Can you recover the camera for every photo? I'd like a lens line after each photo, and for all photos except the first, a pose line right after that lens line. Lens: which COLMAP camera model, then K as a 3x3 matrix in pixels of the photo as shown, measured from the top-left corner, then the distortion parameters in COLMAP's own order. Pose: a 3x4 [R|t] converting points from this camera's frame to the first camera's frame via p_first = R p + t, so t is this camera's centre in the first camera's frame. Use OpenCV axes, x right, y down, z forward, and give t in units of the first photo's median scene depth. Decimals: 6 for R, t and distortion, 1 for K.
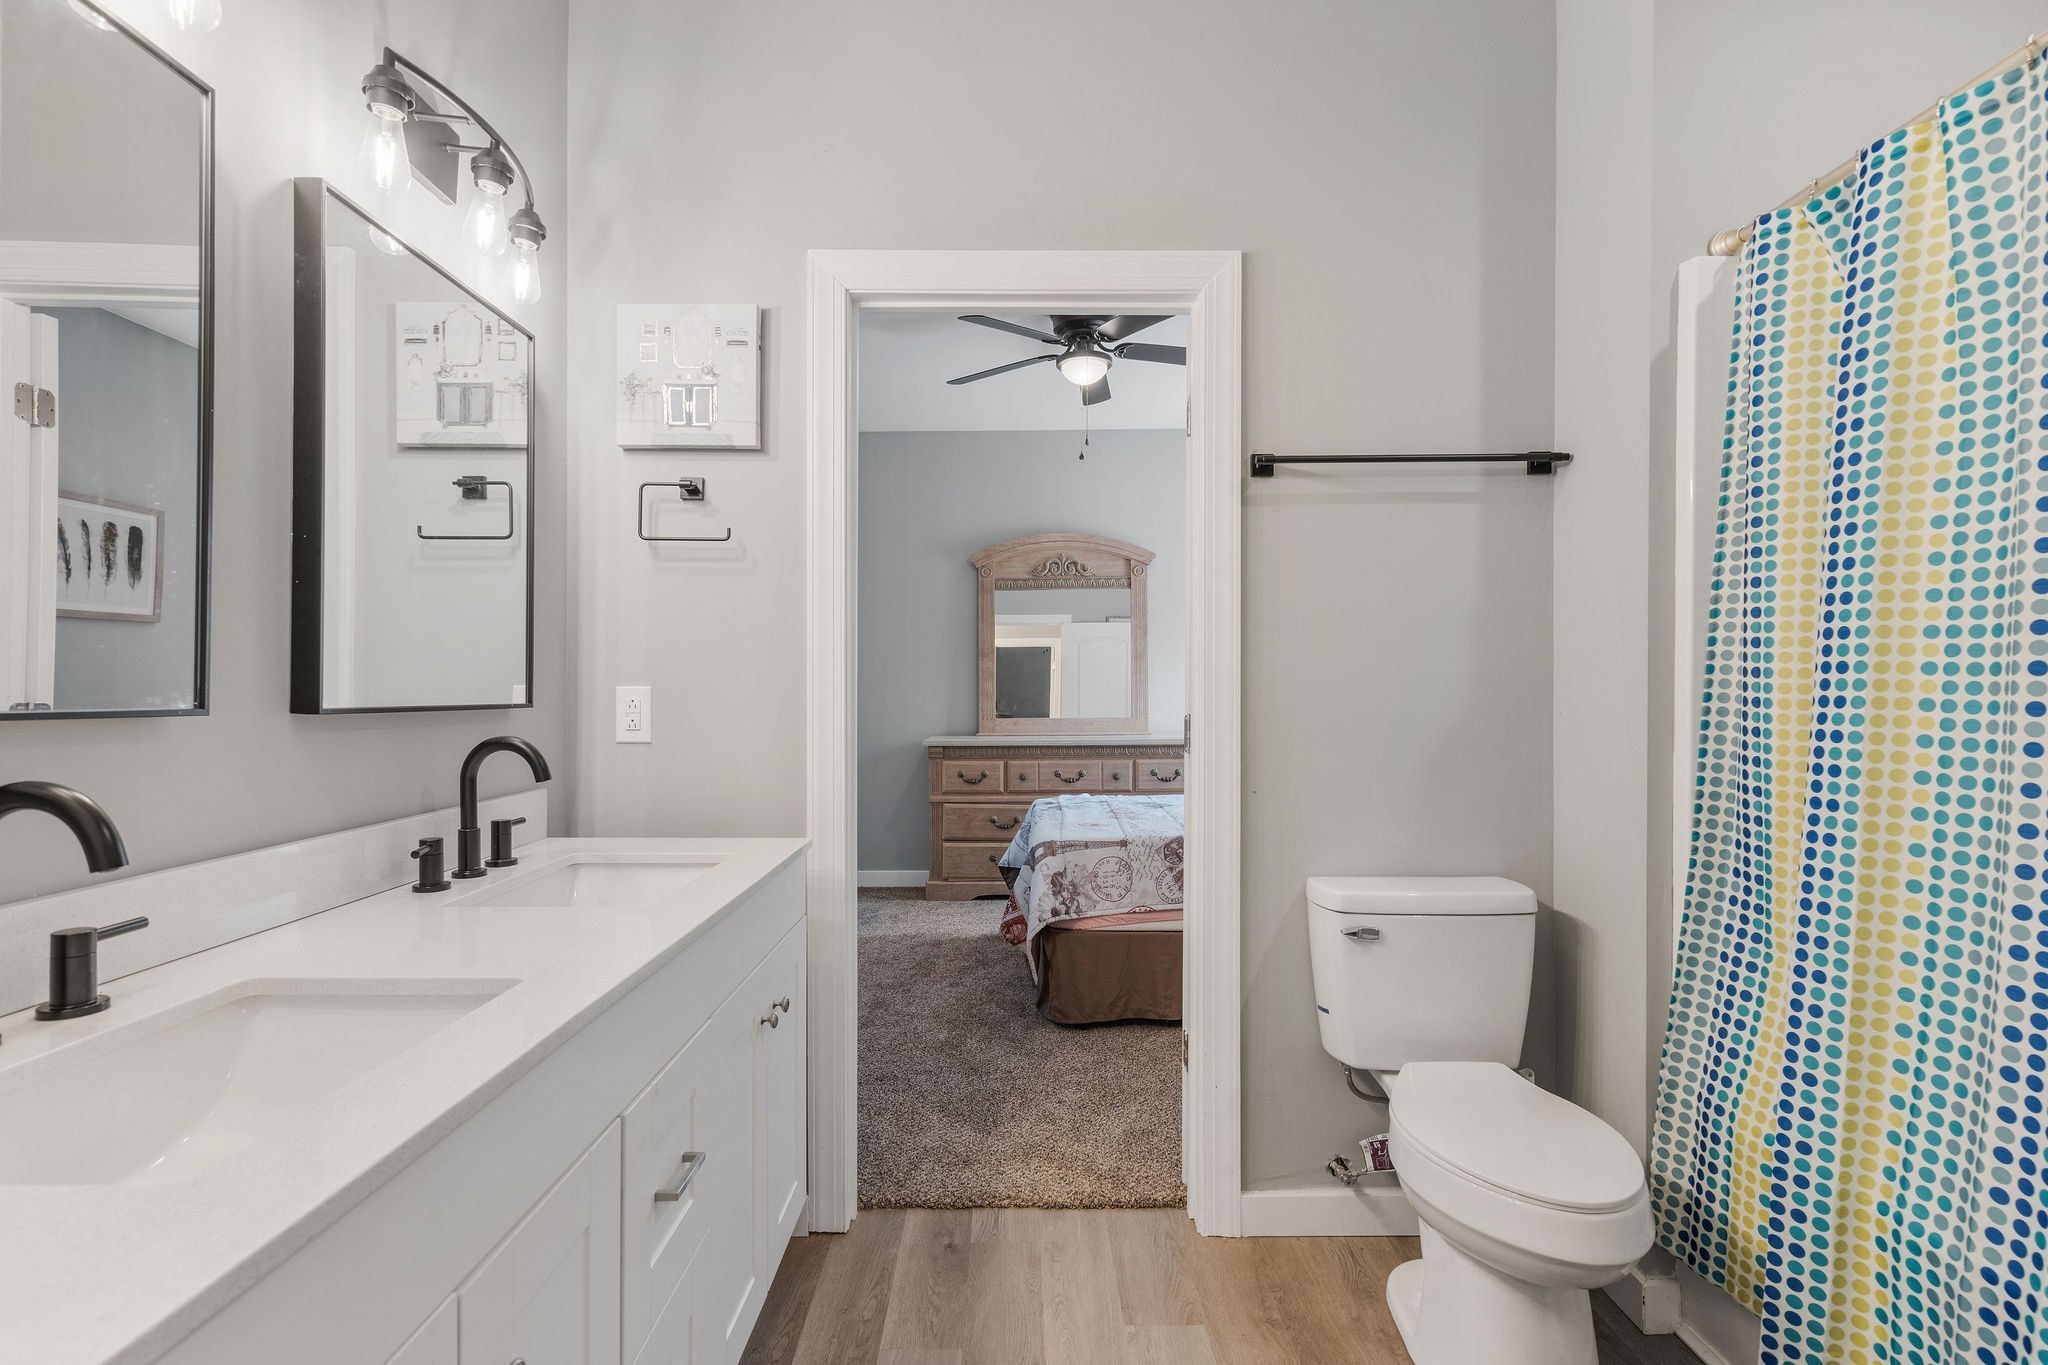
lens RADIAL K [[926.2, 0, 1025.8], [0, 926.2, 688.5], [0, 0, 1]] dist [0.005084, 0.000256]
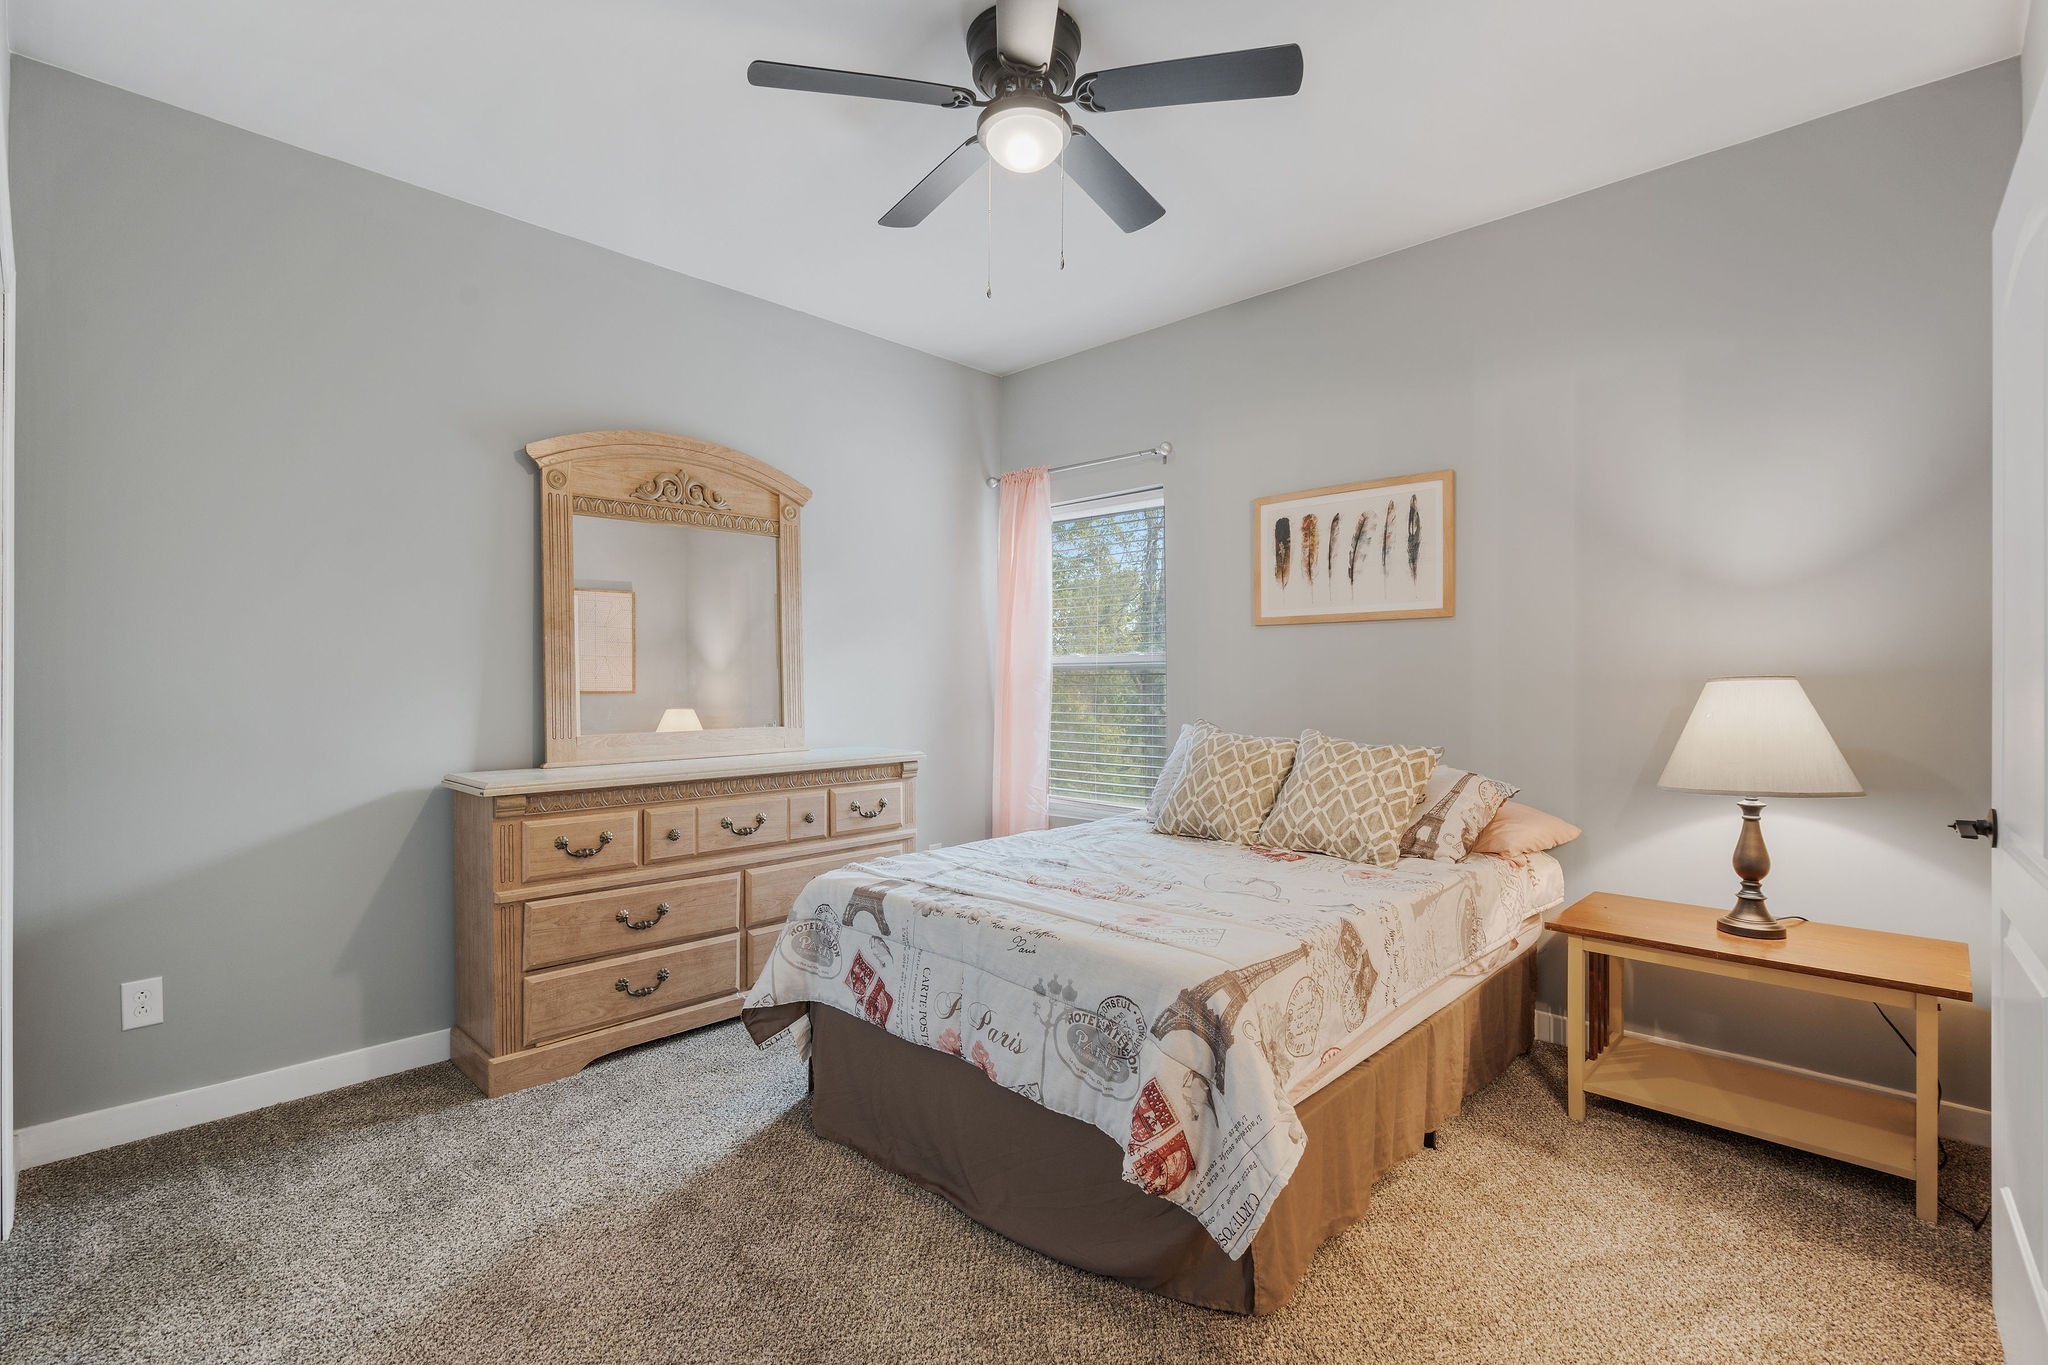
lens RADIAL K [[926.2, 0, 1027.6], [0, 926.2, 679.9], [0, 0, 1]] dist [0.005084, 0.000256]
pose [[0.714346, 0.003912, 0.699781, -0.253126], [-0.000146, 0.999985, -0.005441, 0.000637], [-0.699792, 0.003785, 0.714336, 0.420634]]
